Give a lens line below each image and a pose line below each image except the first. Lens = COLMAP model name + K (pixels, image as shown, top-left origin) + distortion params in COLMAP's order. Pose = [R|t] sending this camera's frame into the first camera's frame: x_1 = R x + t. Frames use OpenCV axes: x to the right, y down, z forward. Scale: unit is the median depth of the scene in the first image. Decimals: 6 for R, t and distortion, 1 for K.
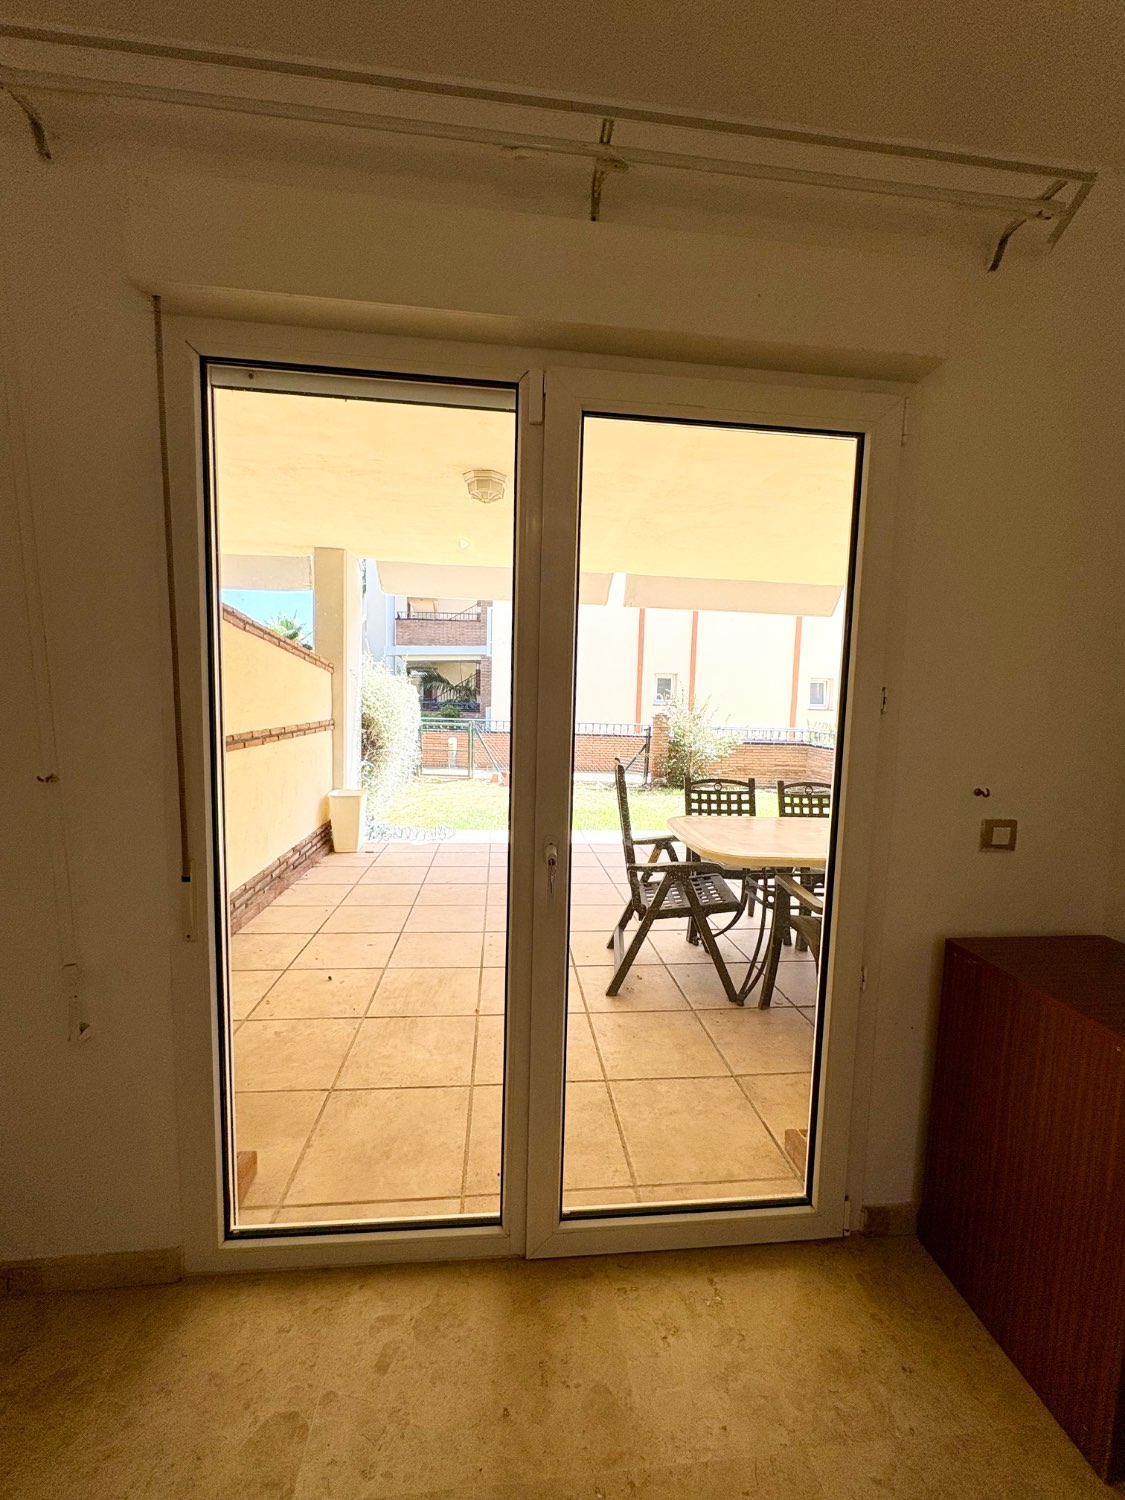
lens RADIAL K [[598.2, 0, 567.8], [0, 598.2, 747.5], [0, 0, 1]] dist [0.001270, -0.000046]
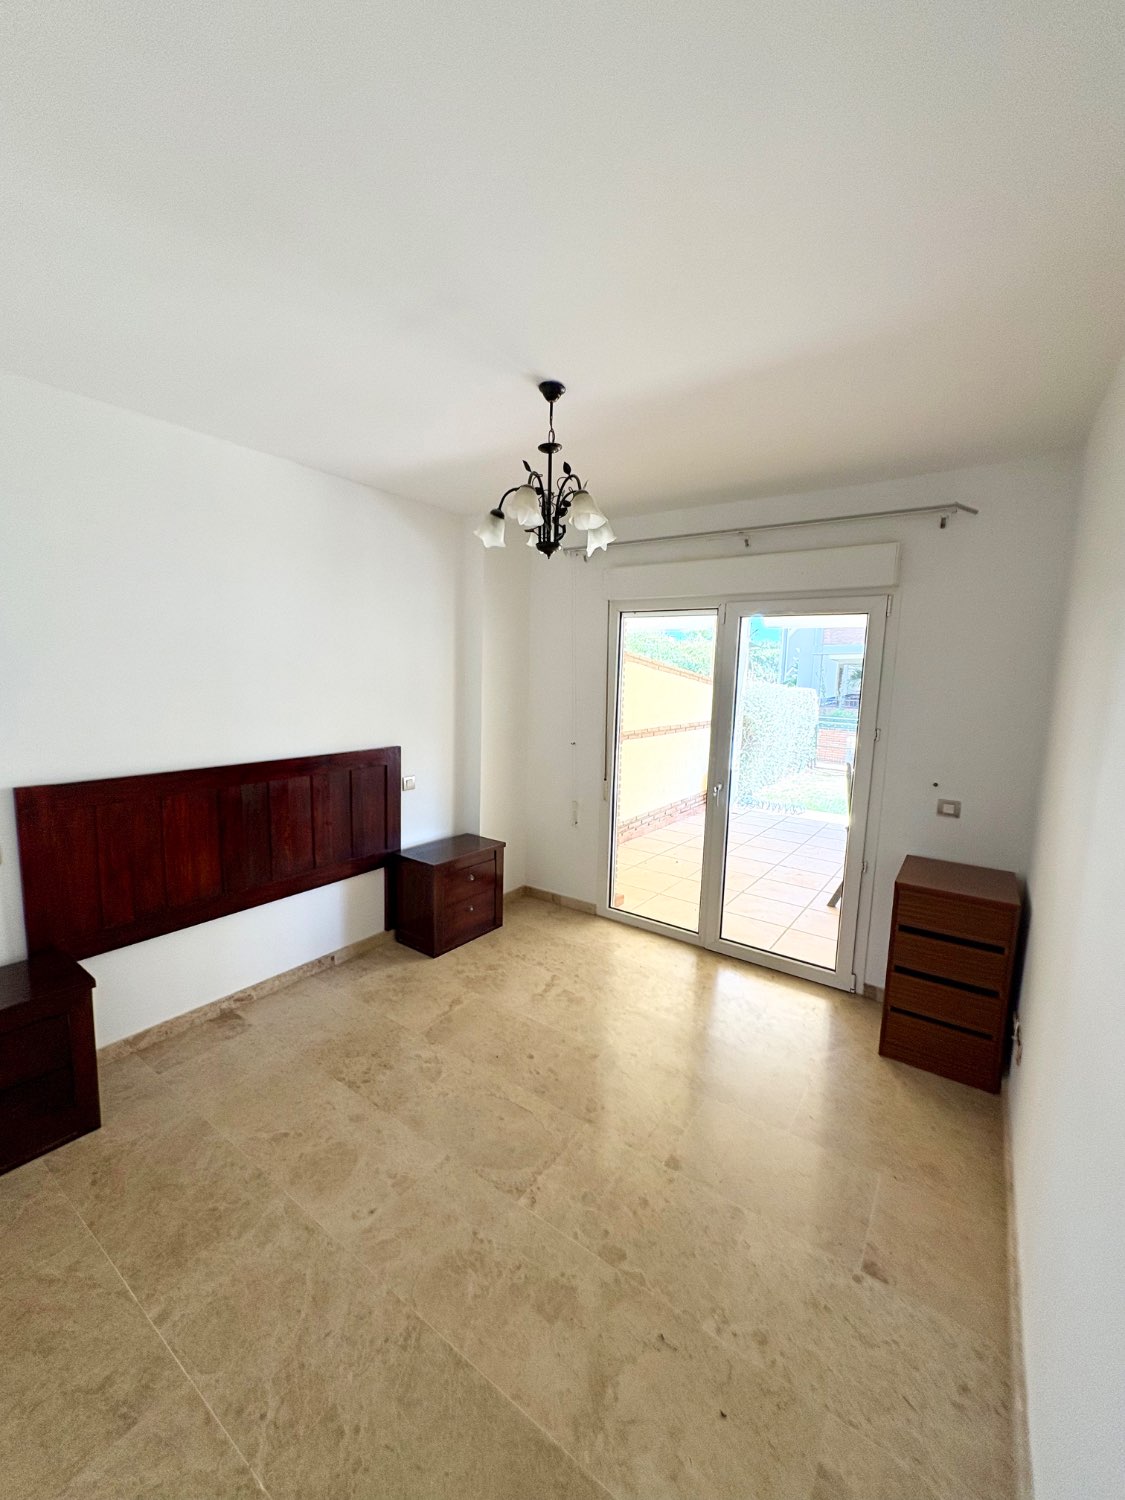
lens RADIAL K [[598.2, 0, 567.8], [0, 598.2, 747.5], [0, 0, 1]] dist [0.001270, -0.000046]
pose [[0.755435, 0.074665, -0.650956, 1.033928], [-0.064799, 0.997129, 0.039172, -0.044751], [0.652012, 0.012590, 0.758104, -1.250669]]
